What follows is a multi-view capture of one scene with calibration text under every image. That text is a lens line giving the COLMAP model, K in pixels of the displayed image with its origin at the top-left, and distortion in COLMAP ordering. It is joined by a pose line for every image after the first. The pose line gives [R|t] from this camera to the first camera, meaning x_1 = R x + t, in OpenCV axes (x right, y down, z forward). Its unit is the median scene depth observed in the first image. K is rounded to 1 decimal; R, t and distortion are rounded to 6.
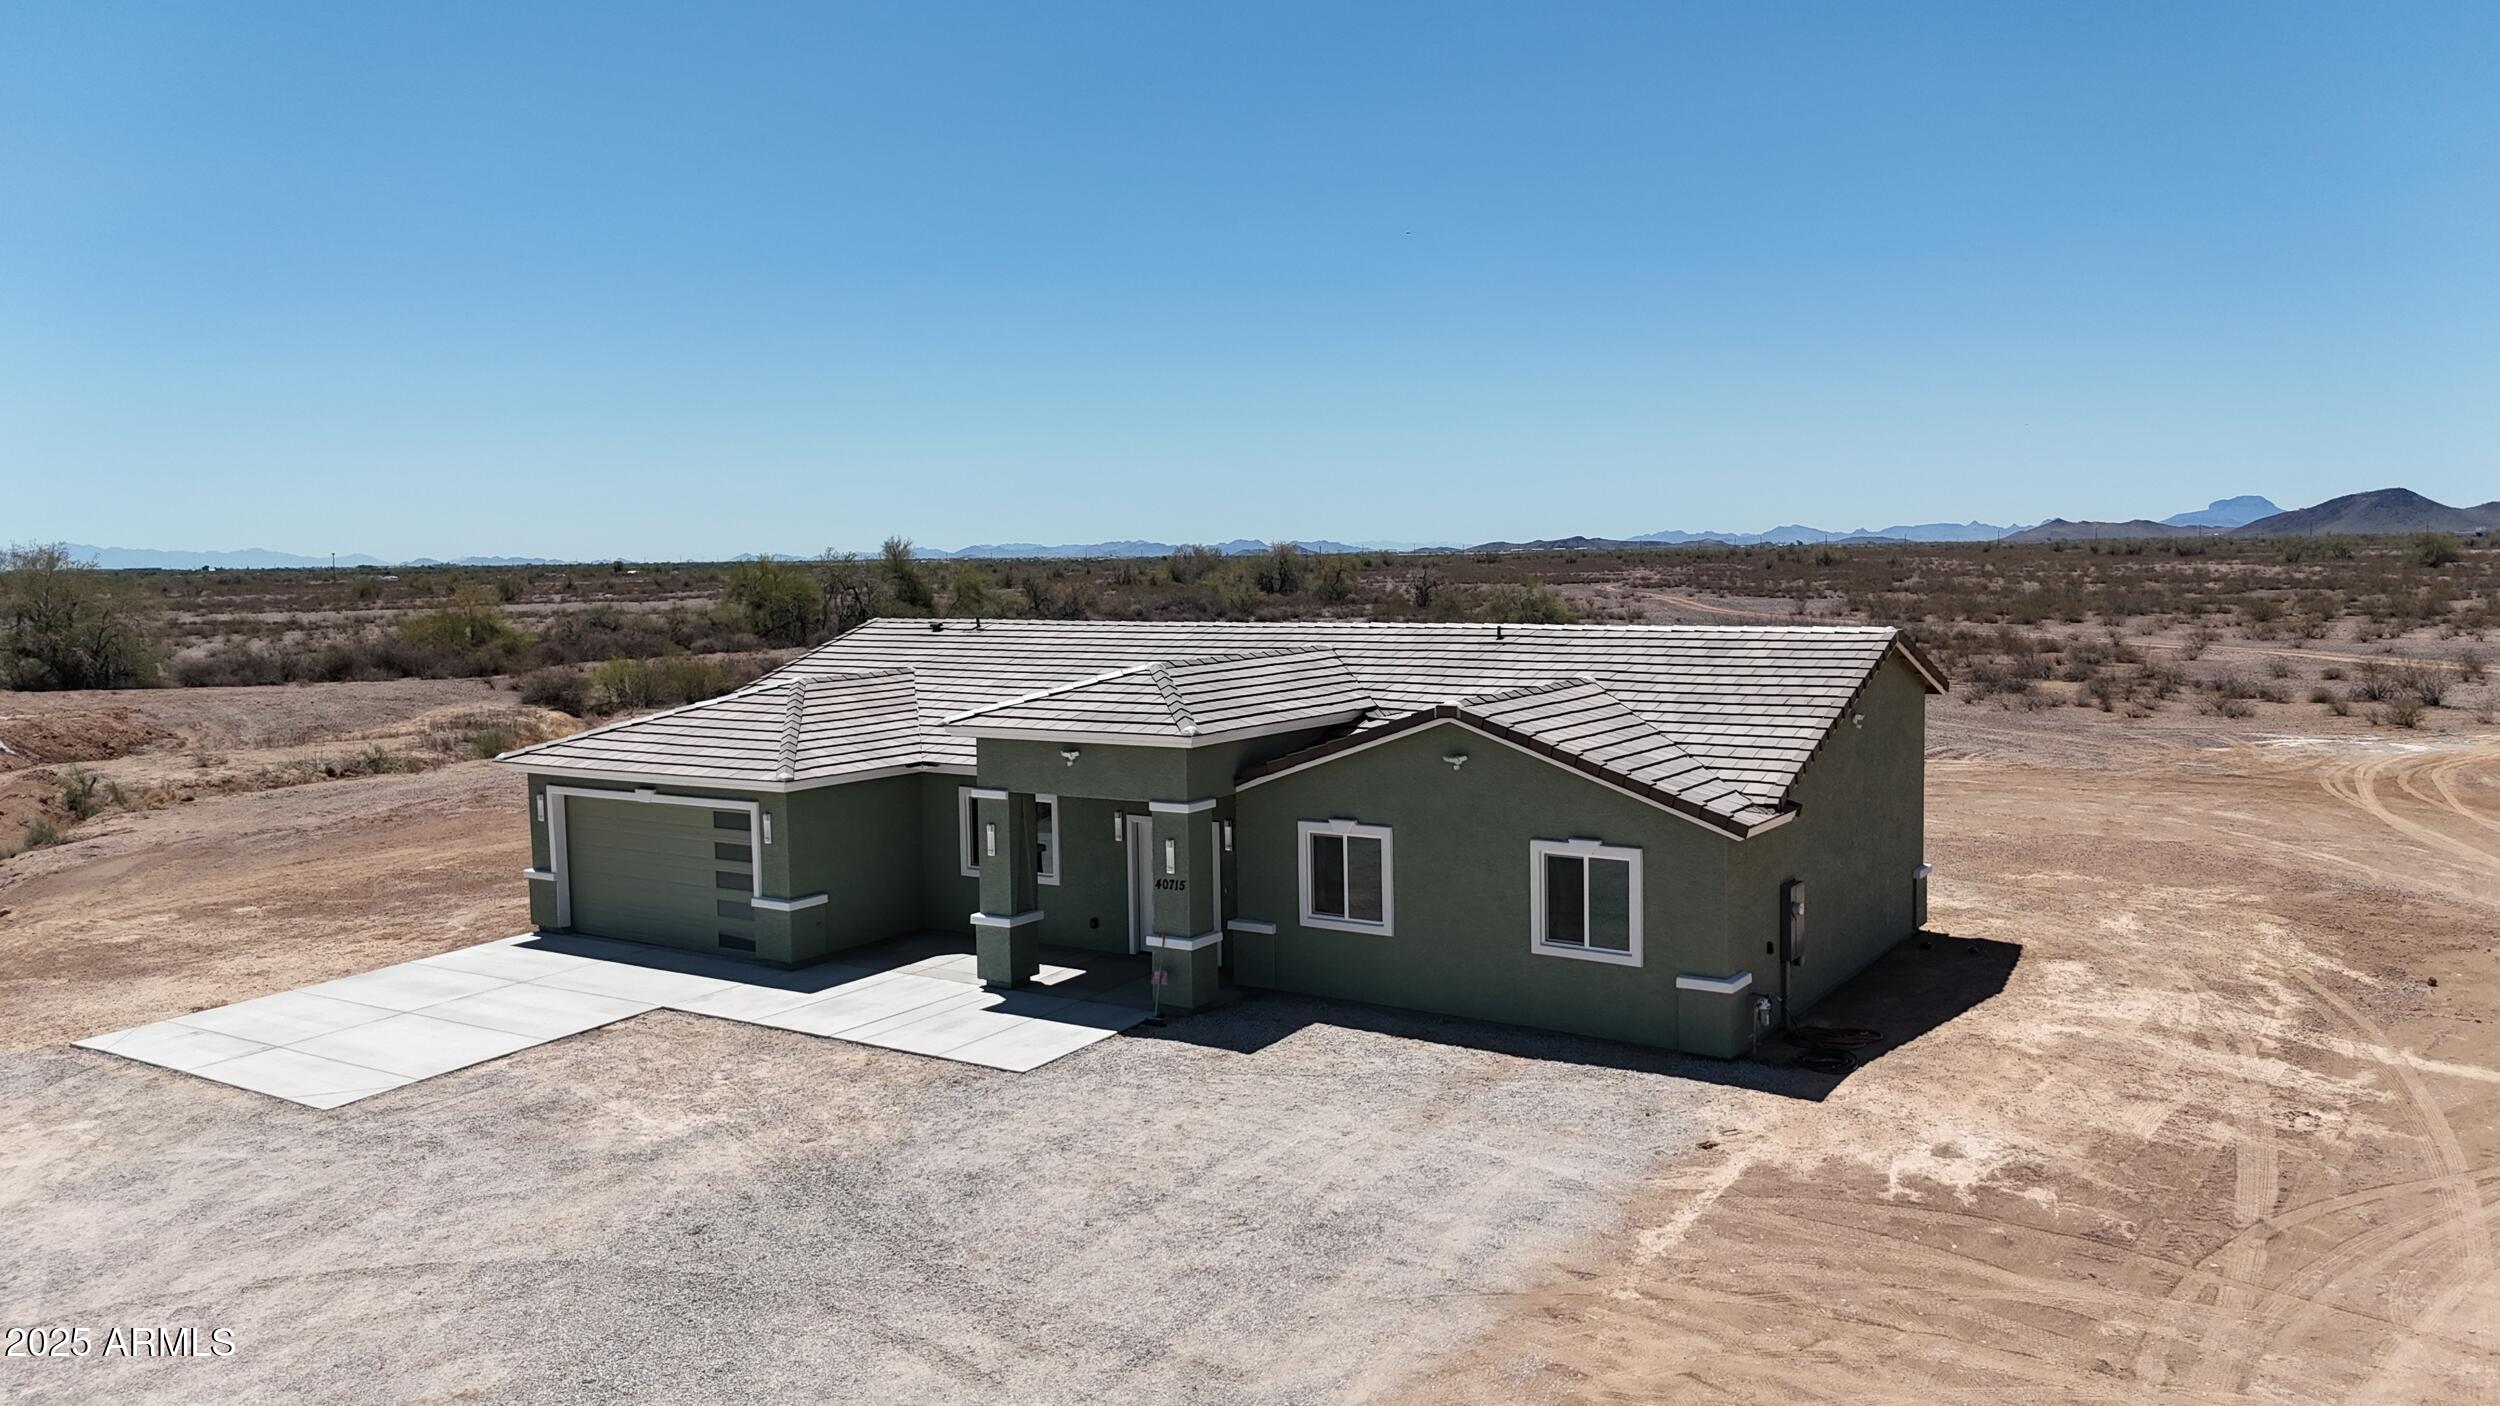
lens RADIAL K [[1846.3, 0, 1242.7], [0, 1846.3, 708.9], [0, 0, 1]] dist [0.074229, -0.068212]
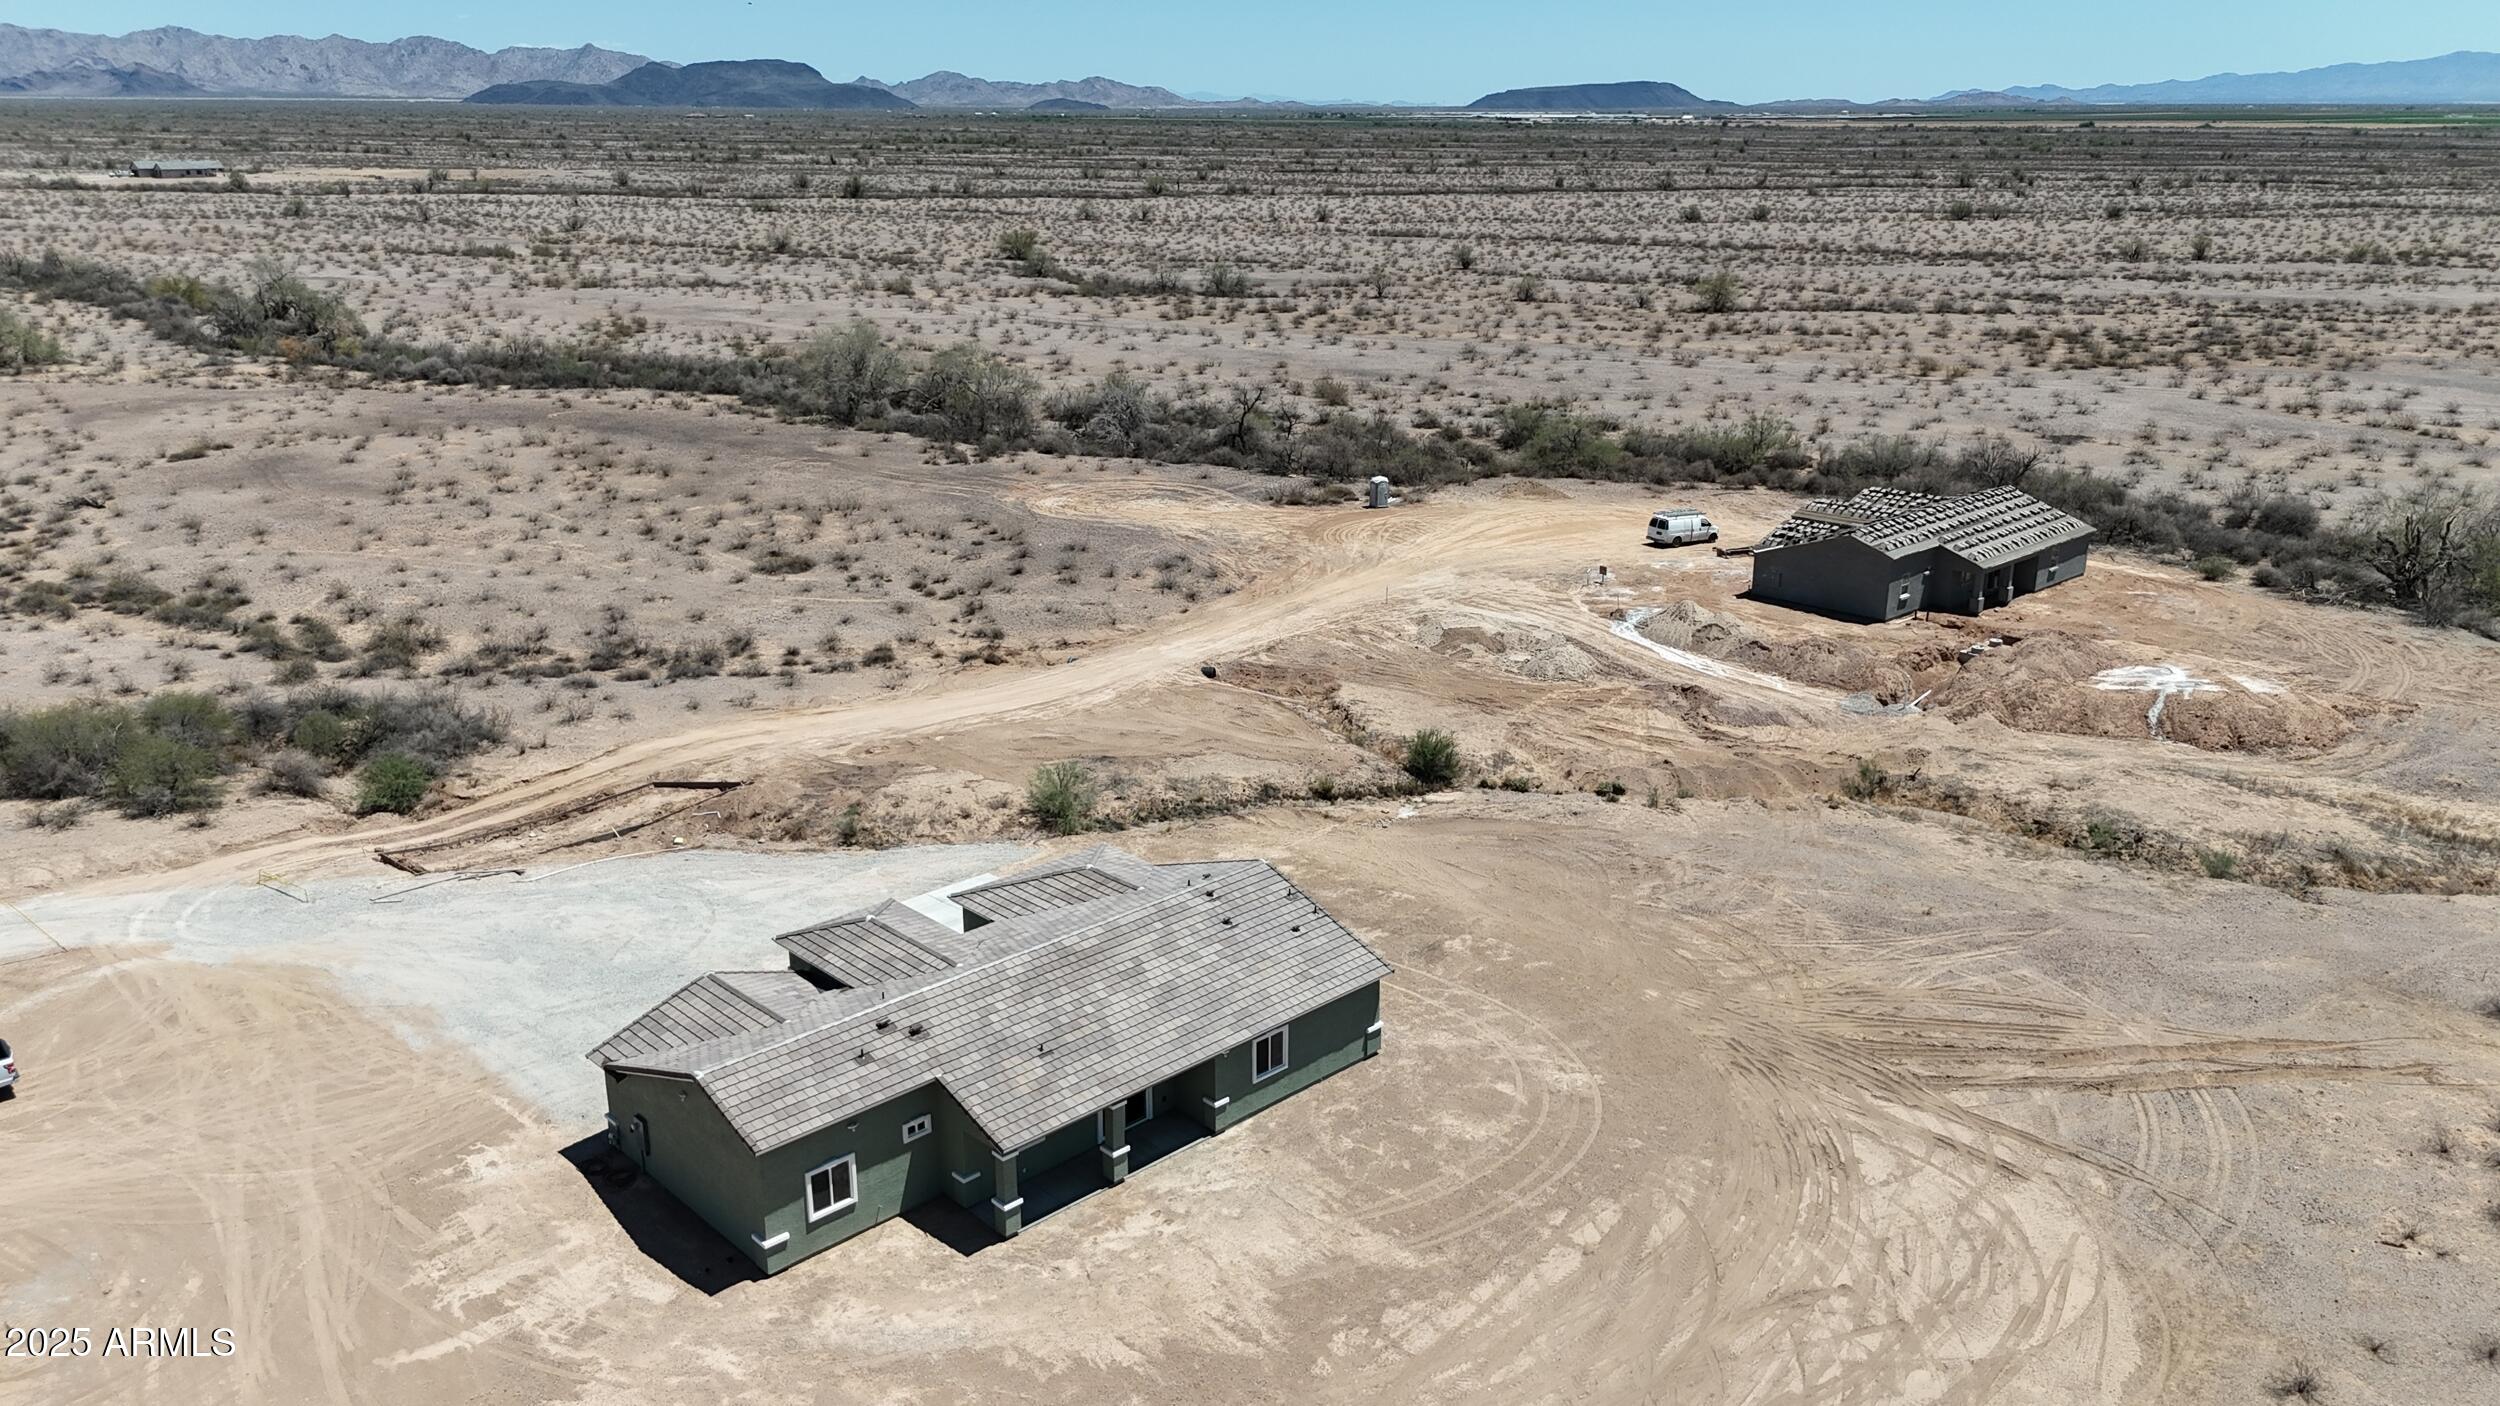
lens RADIAL K [[1846.3, 0, 1245.8], [0, 1846.3, 696.4], [0, 0, 1]] dist [0.074229, -0.068212]
pose [[-0.220302, 0.309516, -0.925023, 2.279359], [-0.080581, 0.939305, 0.333486, -1.314679], [0.972098, 0.148007, -0.181990, 2.281501]]
